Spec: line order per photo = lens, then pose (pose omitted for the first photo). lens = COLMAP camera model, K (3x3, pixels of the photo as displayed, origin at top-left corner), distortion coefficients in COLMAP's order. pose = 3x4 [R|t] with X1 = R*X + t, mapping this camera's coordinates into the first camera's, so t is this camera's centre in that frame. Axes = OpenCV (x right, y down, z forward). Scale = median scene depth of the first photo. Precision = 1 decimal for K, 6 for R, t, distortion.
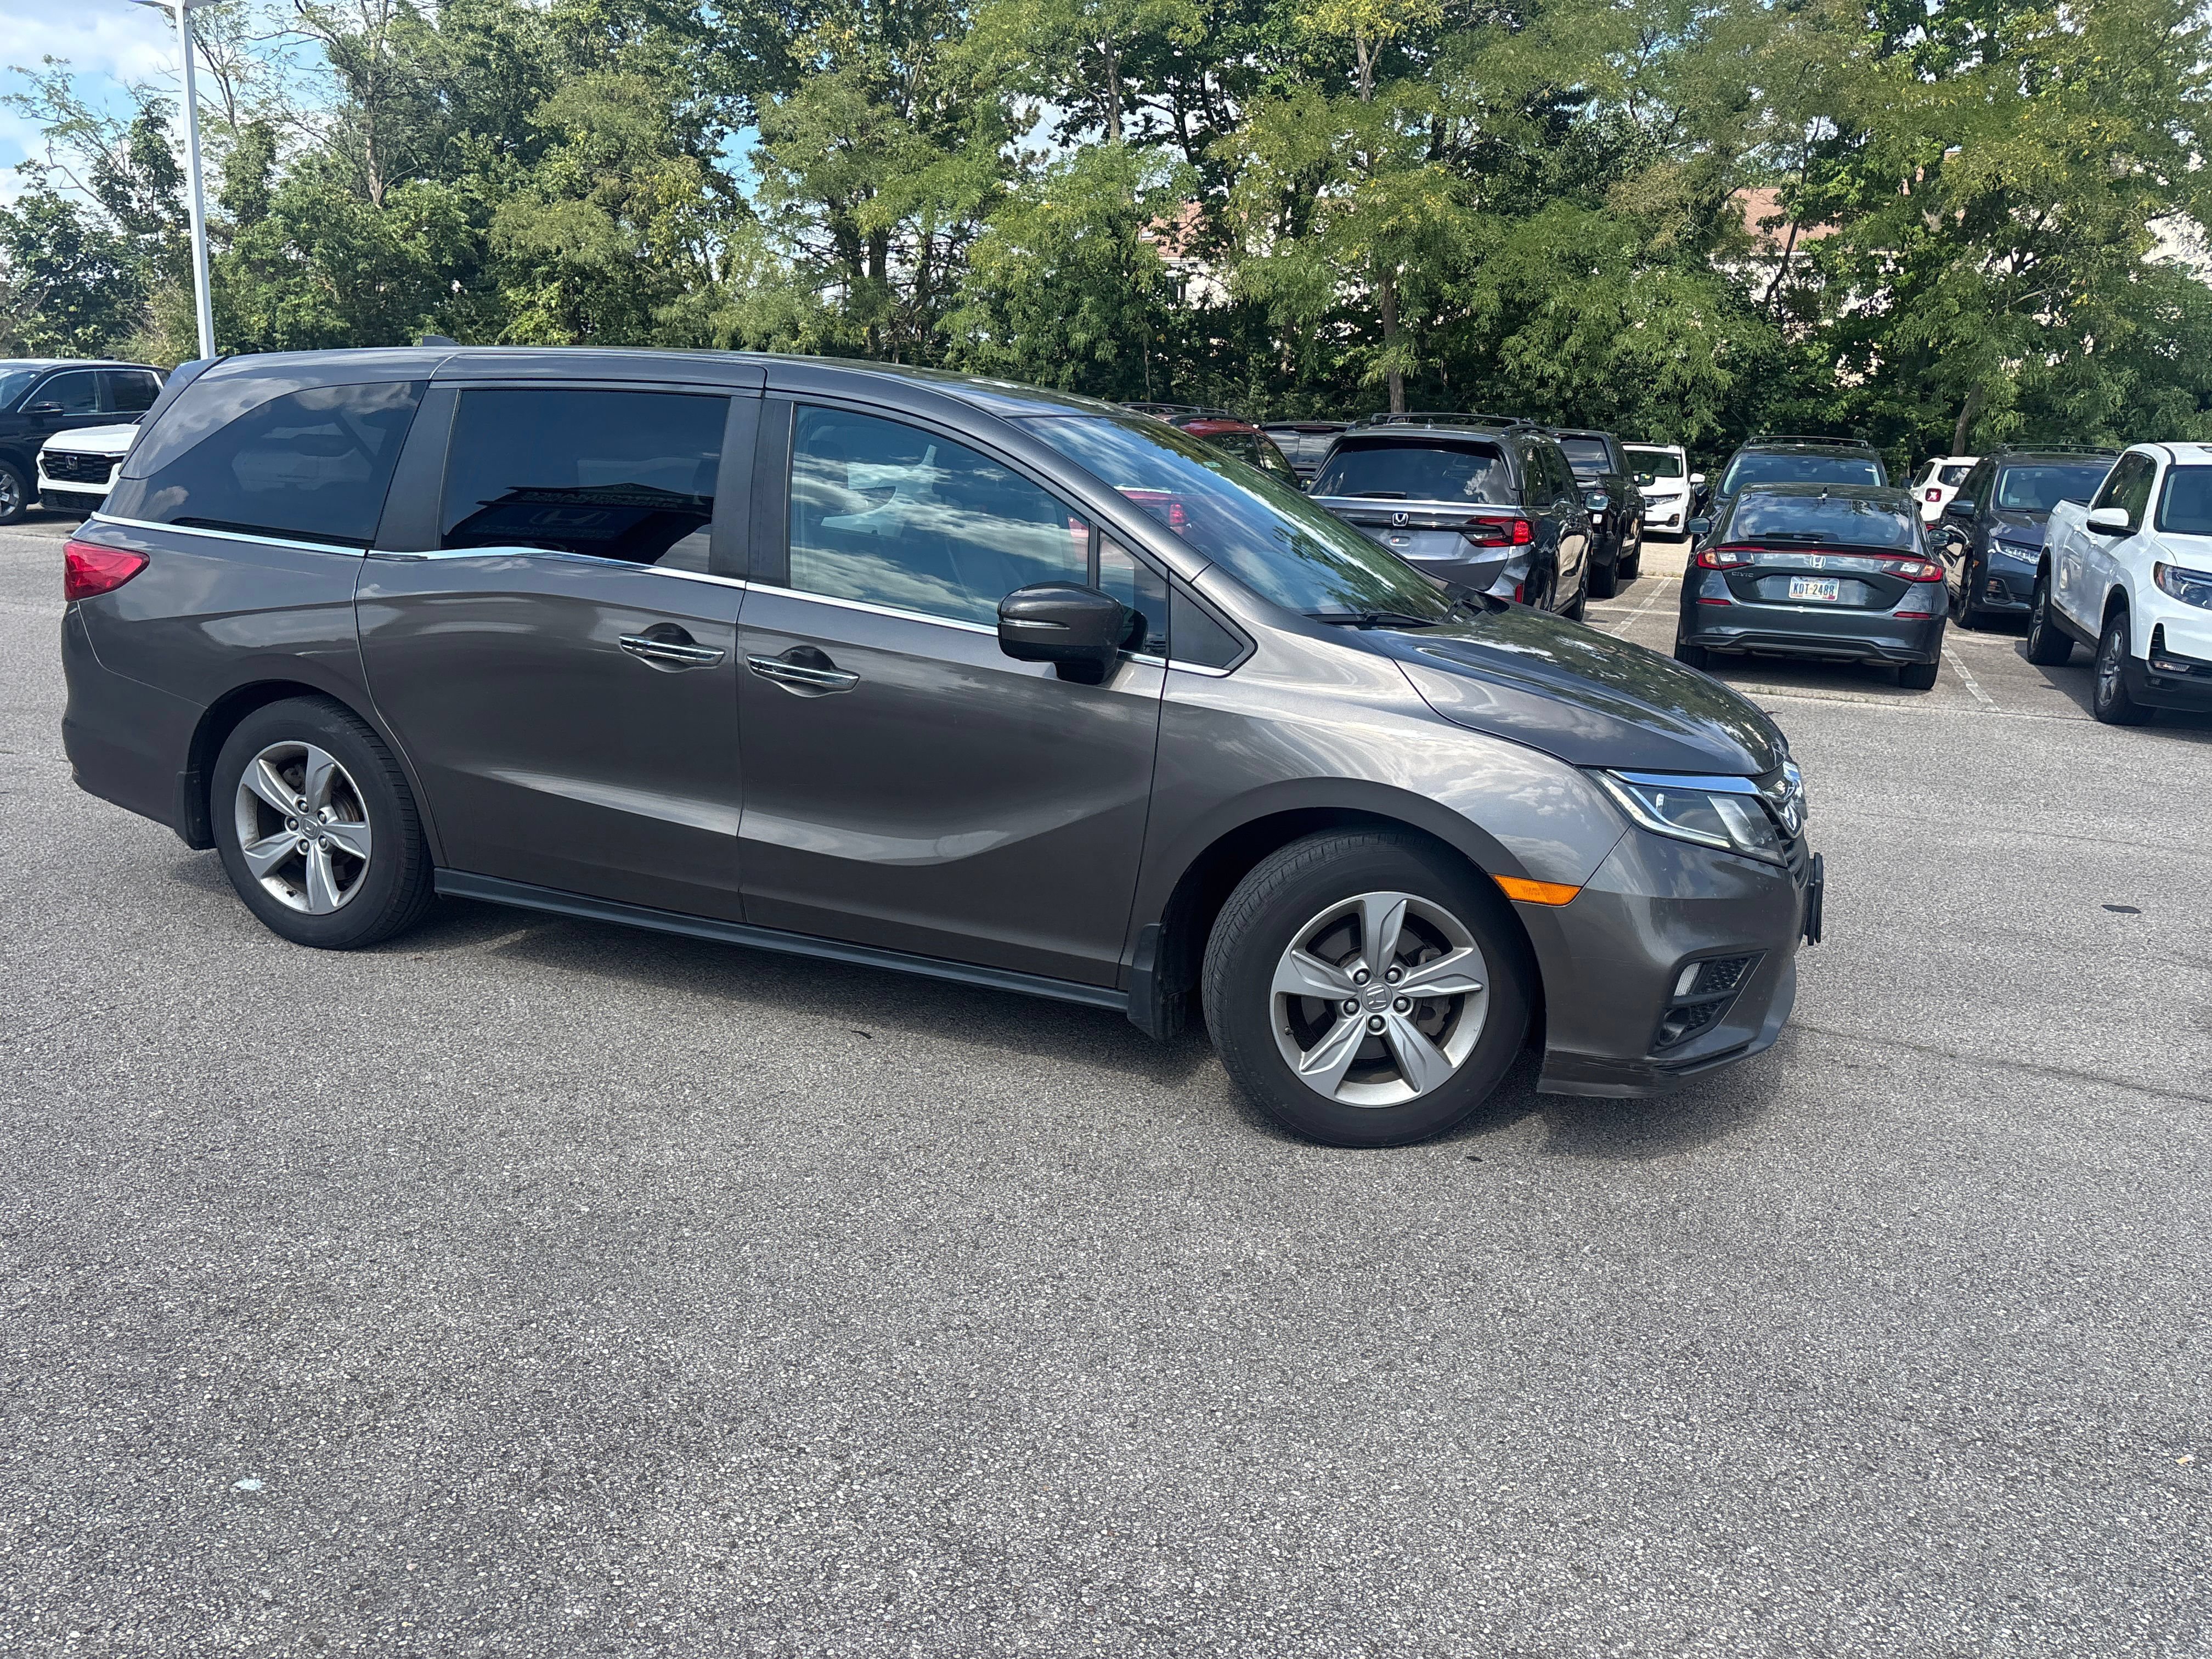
lens RADIAL K [[1674.2, 0, 1110.3], [0, 1674.2, 824.2], [0, 0, 1]] dist [0.027211, -0.007876]
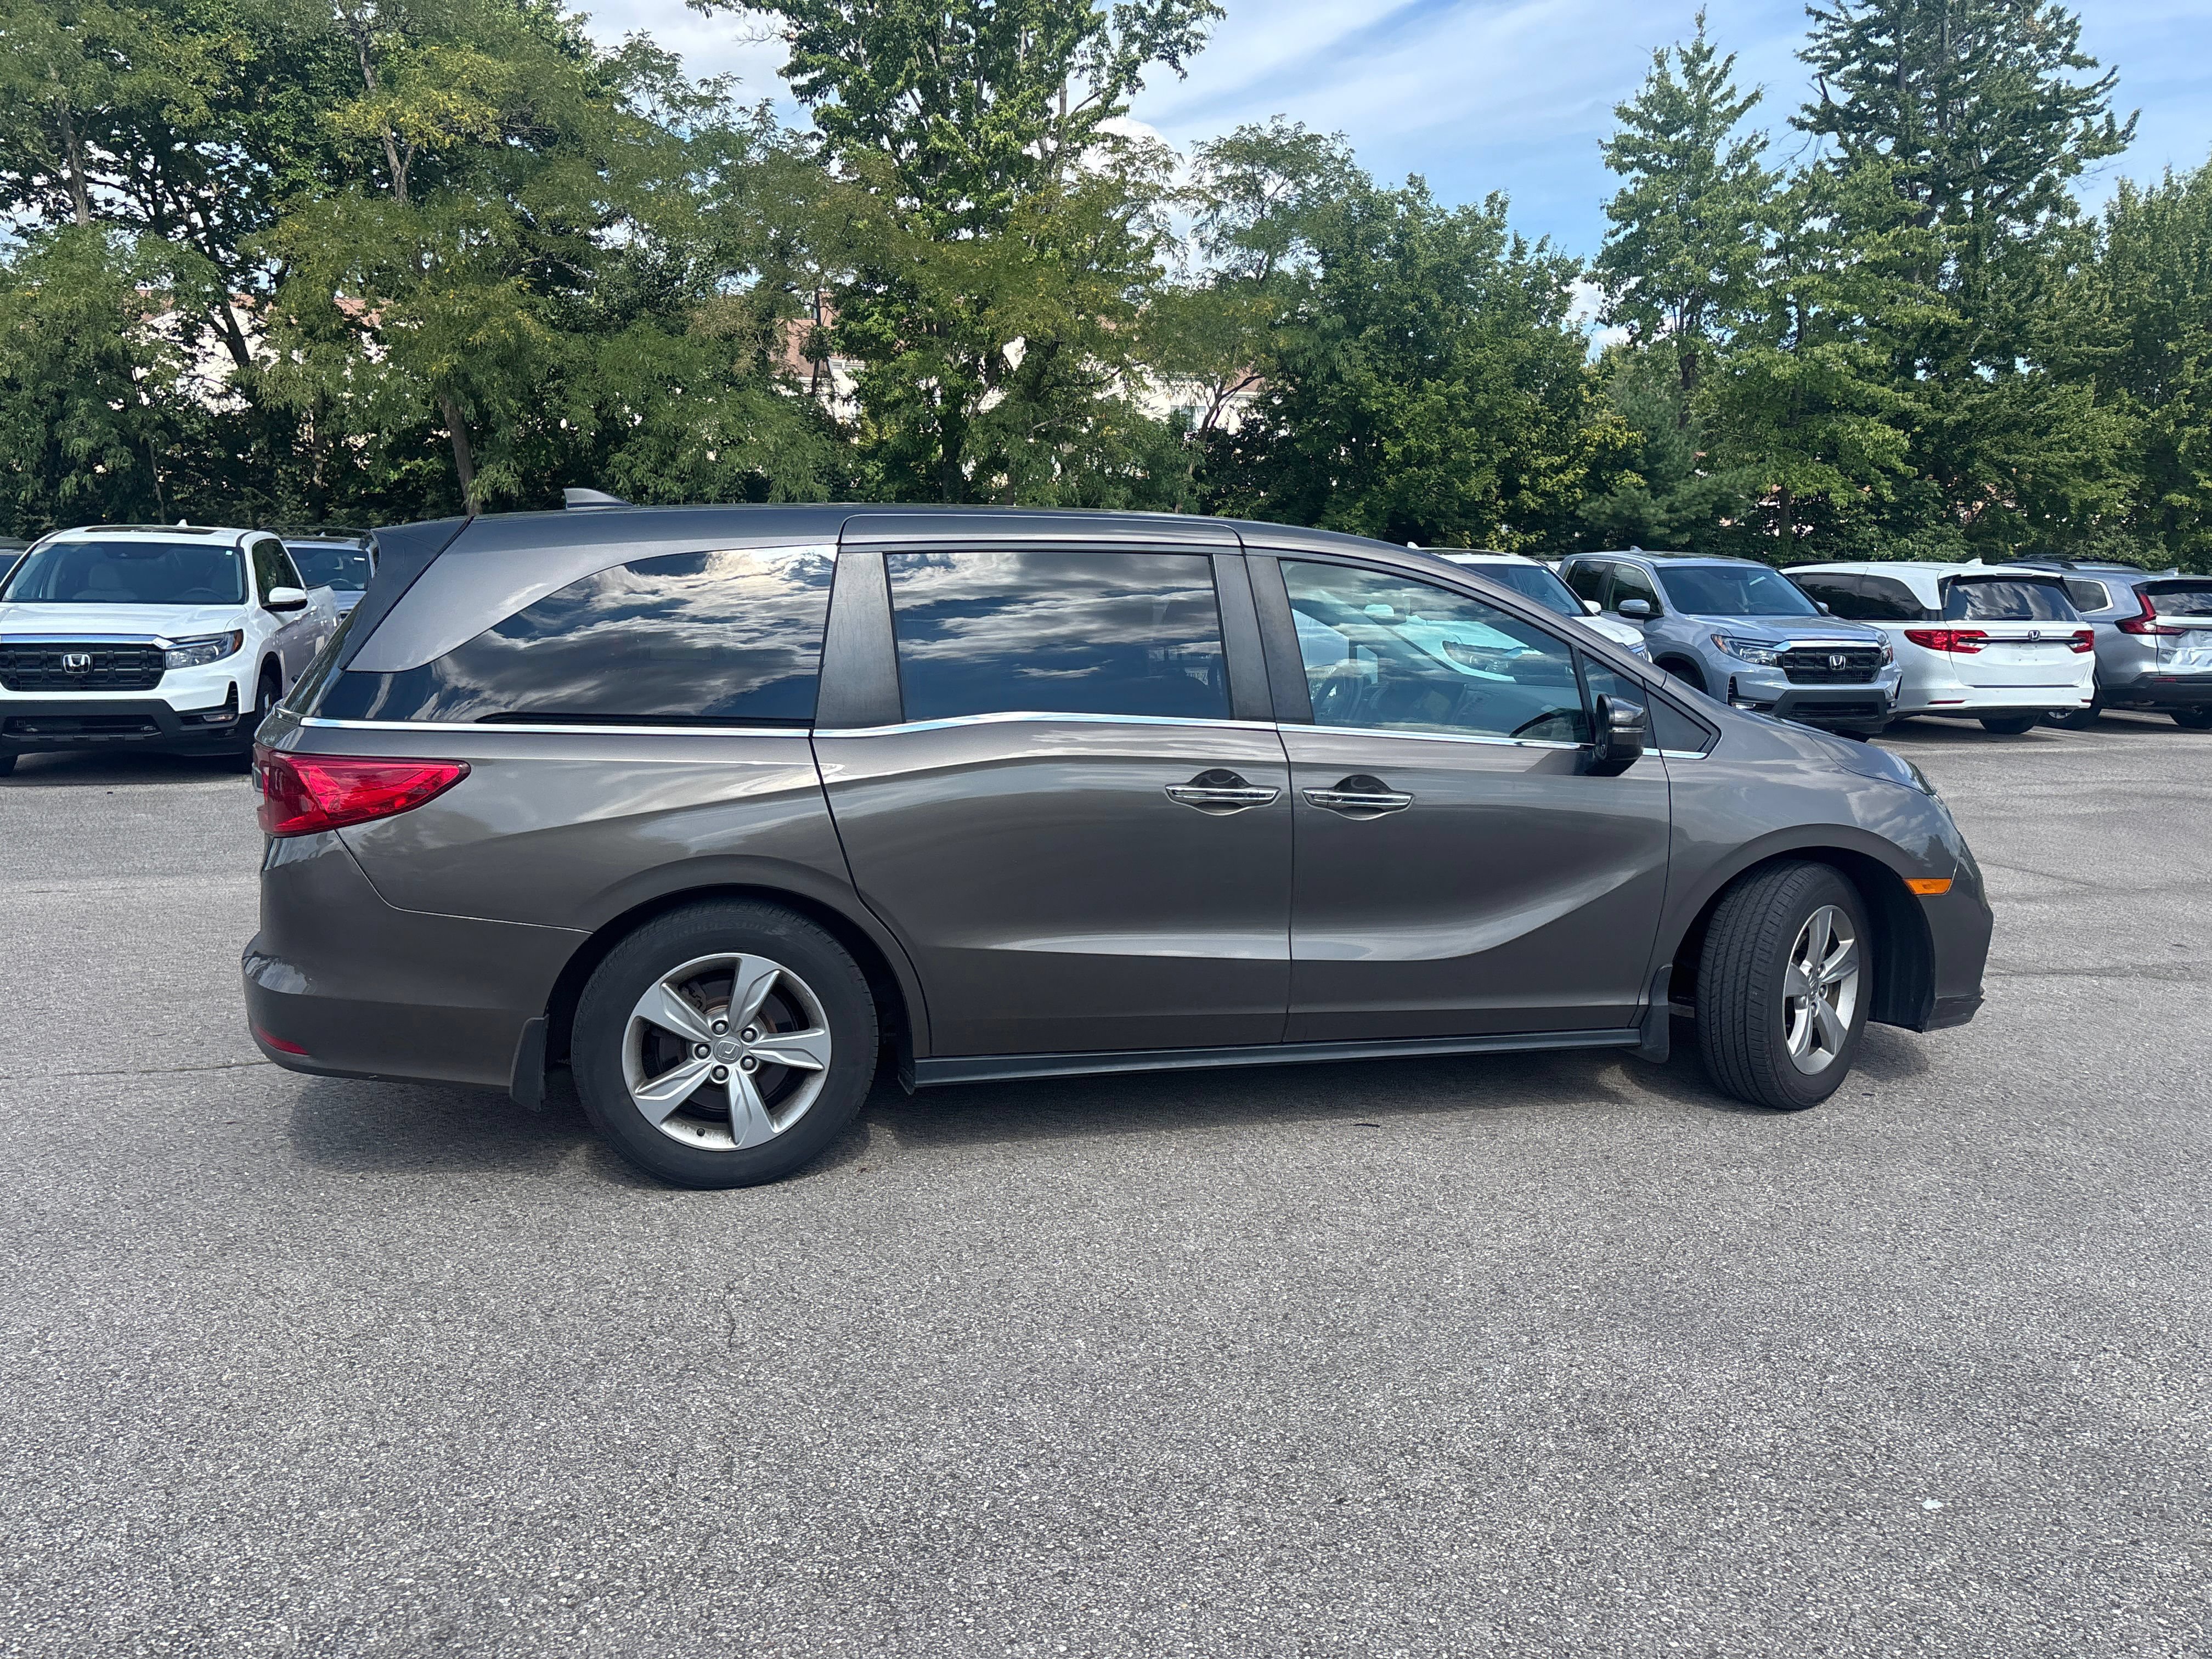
lens RADIAL K [[1661.5, 0, 1115.9], [0, 1661.5, 835.9], [0, 0, 1]] dist [0.041253, -0.034139]
pose [[0.811924, -0.124420, 0.570349, -0.230592], [0.154554, 0.987974, -0.004494, -0.021258], [-0.562931, 0.091798, 0.821390, 0.048325]]
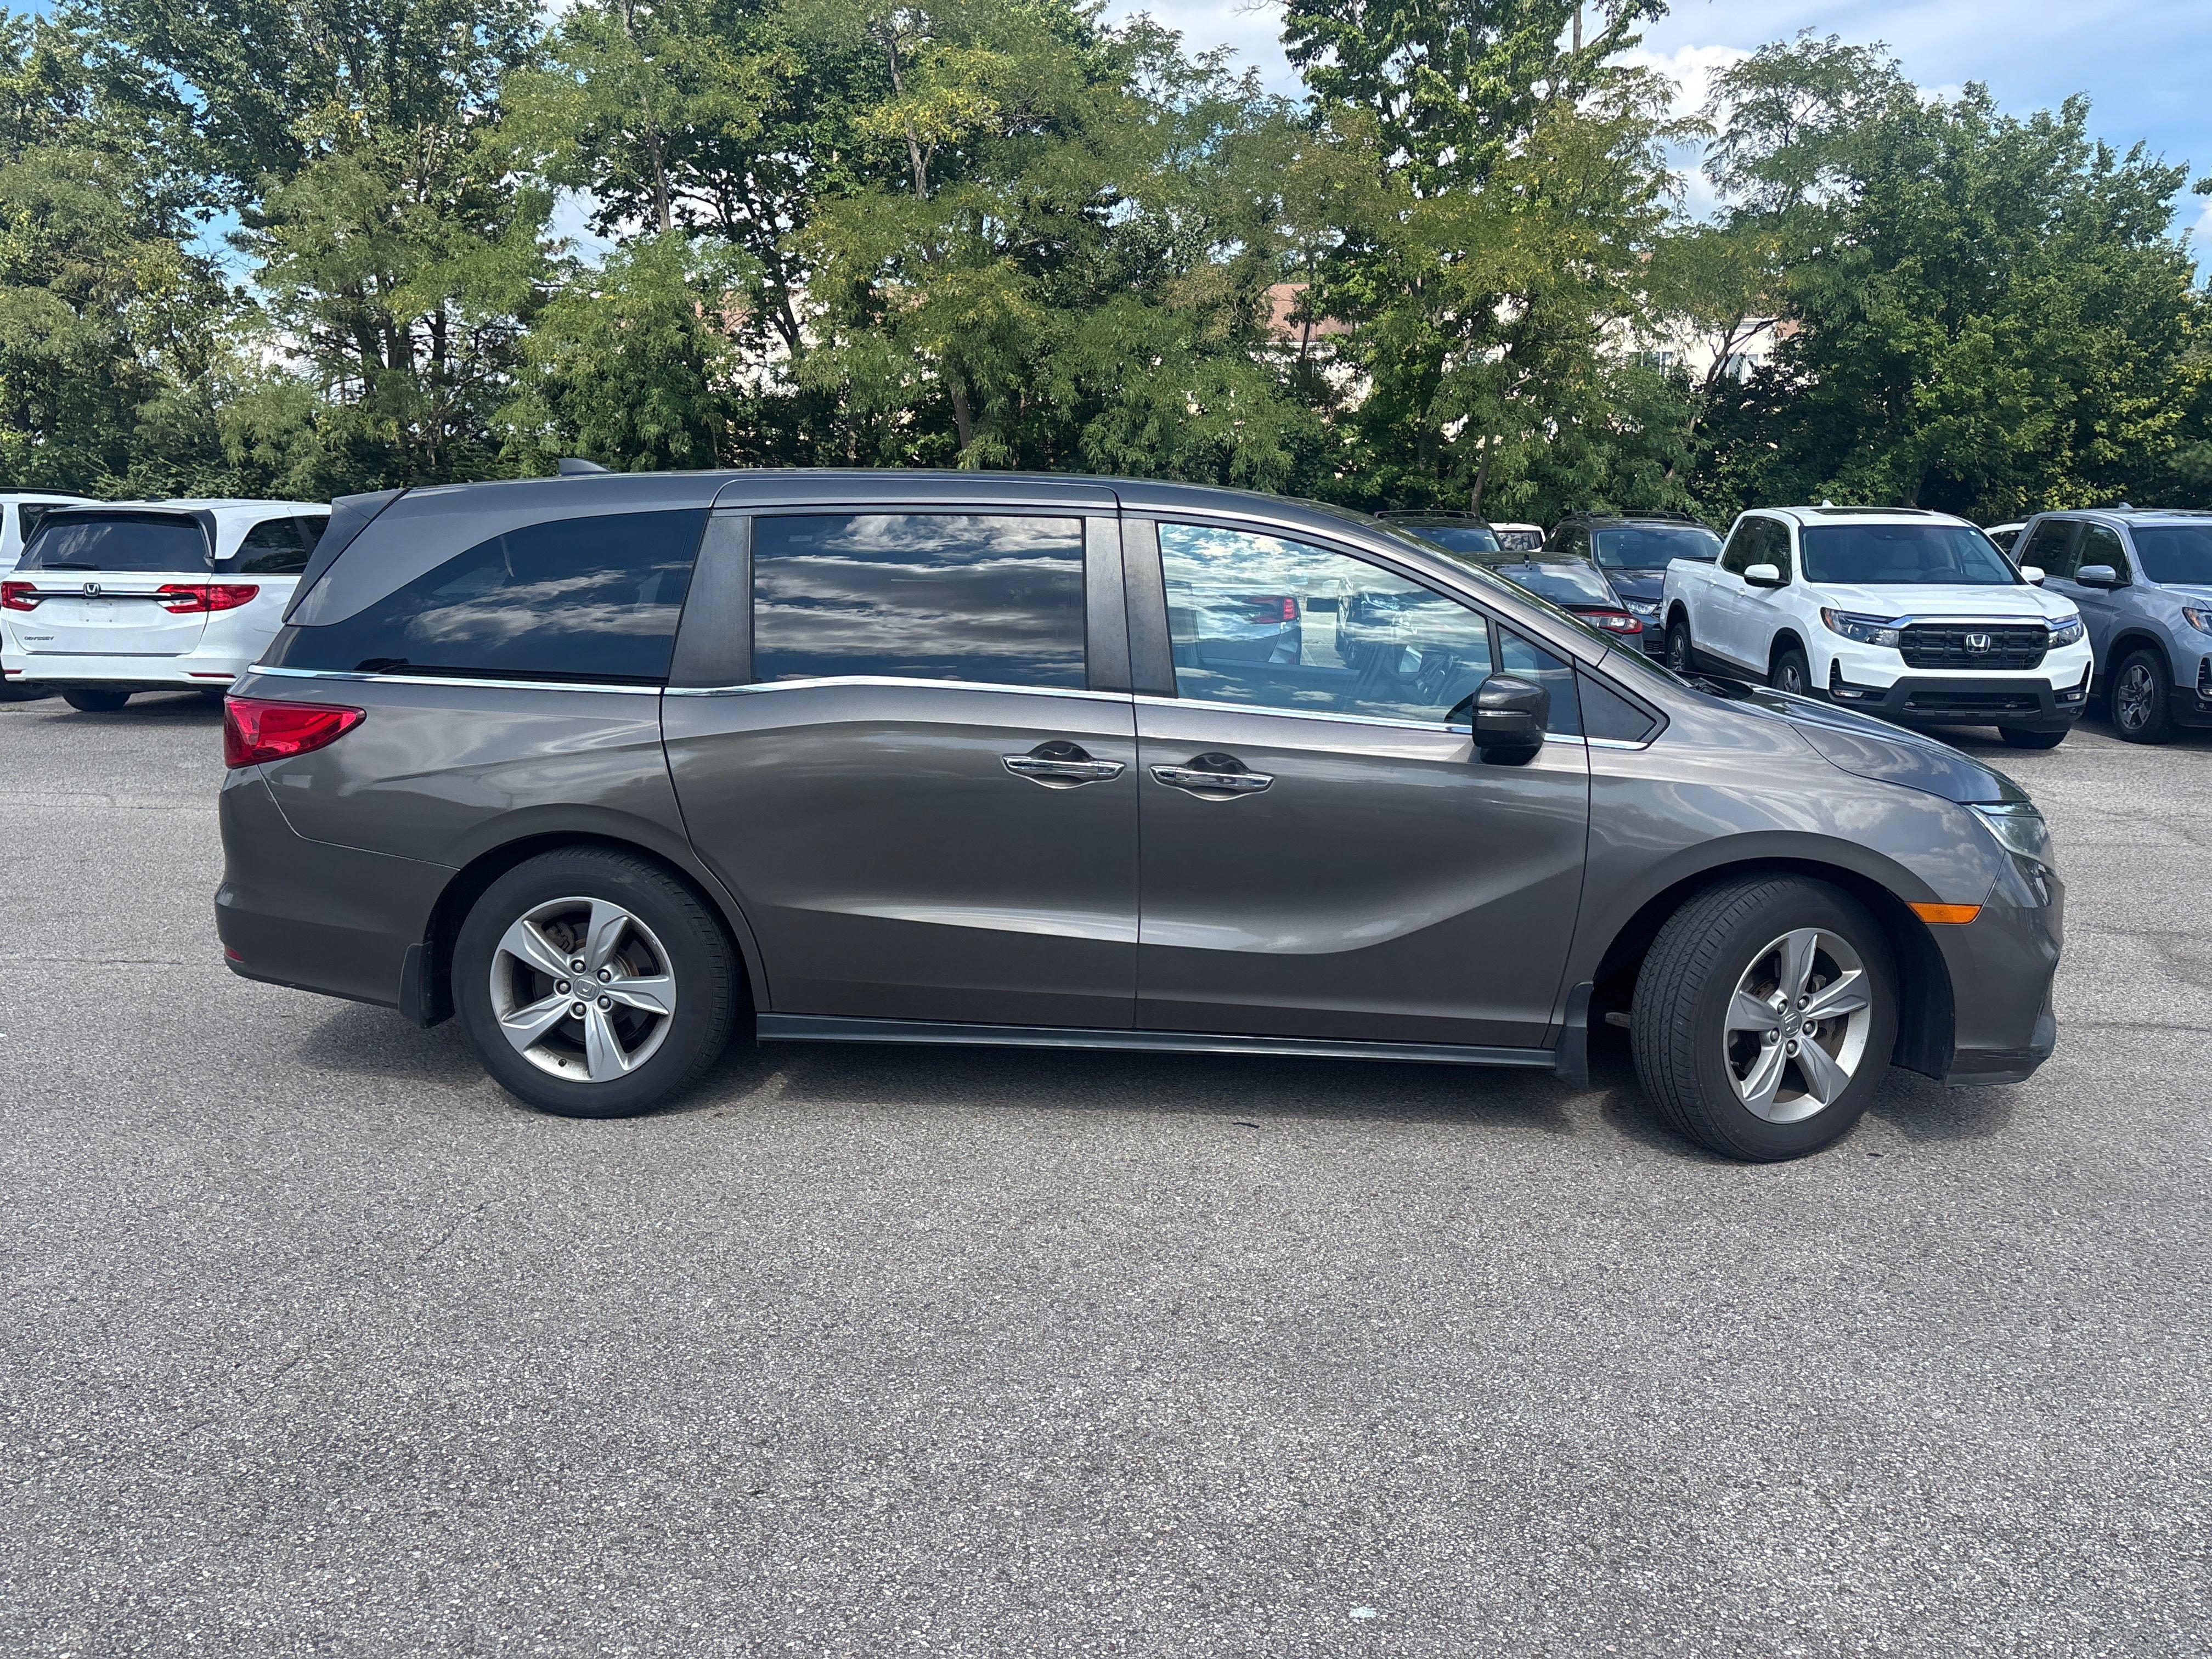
lens RADIAL K [[1661.5, 0, 1115.9], [0, 1661.5, 835.9], [0, 0, 1]] dist [0.041253, -0.034139]
pose [[0.954432, -0.087325, 0.285366, -0.131692], [0.098484, 0.994826, -0.024959, -0.008749], [-0.281710, 0.051925, 0.958094, 0.009576]]
